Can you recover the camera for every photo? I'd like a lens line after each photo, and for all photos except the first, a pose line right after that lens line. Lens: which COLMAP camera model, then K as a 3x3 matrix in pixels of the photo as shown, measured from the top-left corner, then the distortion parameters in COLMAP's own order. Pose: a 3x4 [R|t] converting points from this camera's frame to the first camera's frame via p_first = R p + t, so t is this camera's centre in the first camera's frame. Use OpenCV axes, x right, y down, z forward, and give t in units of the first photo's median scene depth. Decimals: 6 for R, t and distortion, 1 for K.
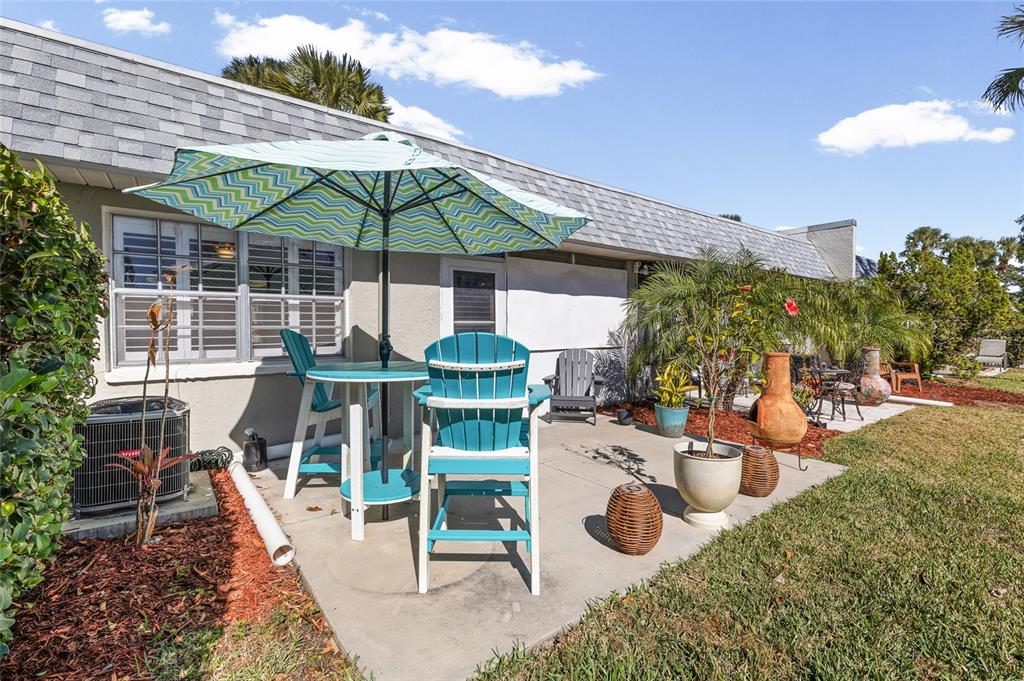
lens RADIAL K [[460.1, 0, 516.6], [0, 460.1, 339.8], [0, 0, 1]] dist [-0.001923, 0.002095]
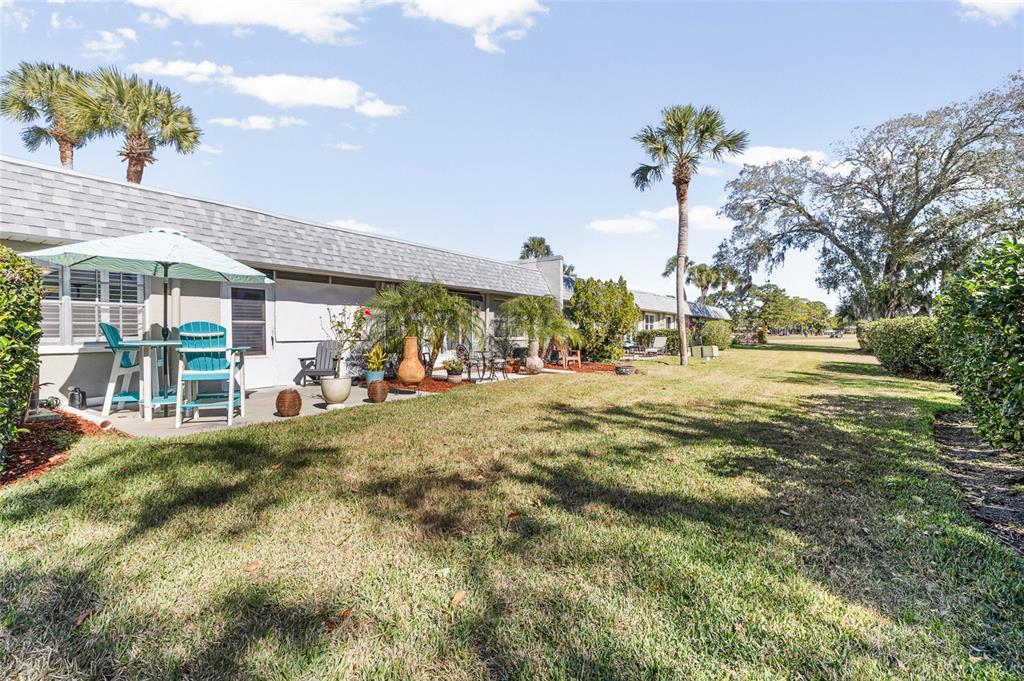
lens RADIAL K [[460.1, 0, 514.5], [0, 460.1, 338.7], [0, 0, 1]] dist [-0.001923, 0.002095]
pose [[0.954723, -0.006779, 0.297420, 0.362422], [0.011867, 0.999812, -0.015305, 0.062830], [-0.297260, 0.018141, 0.954624, -0.868328]]
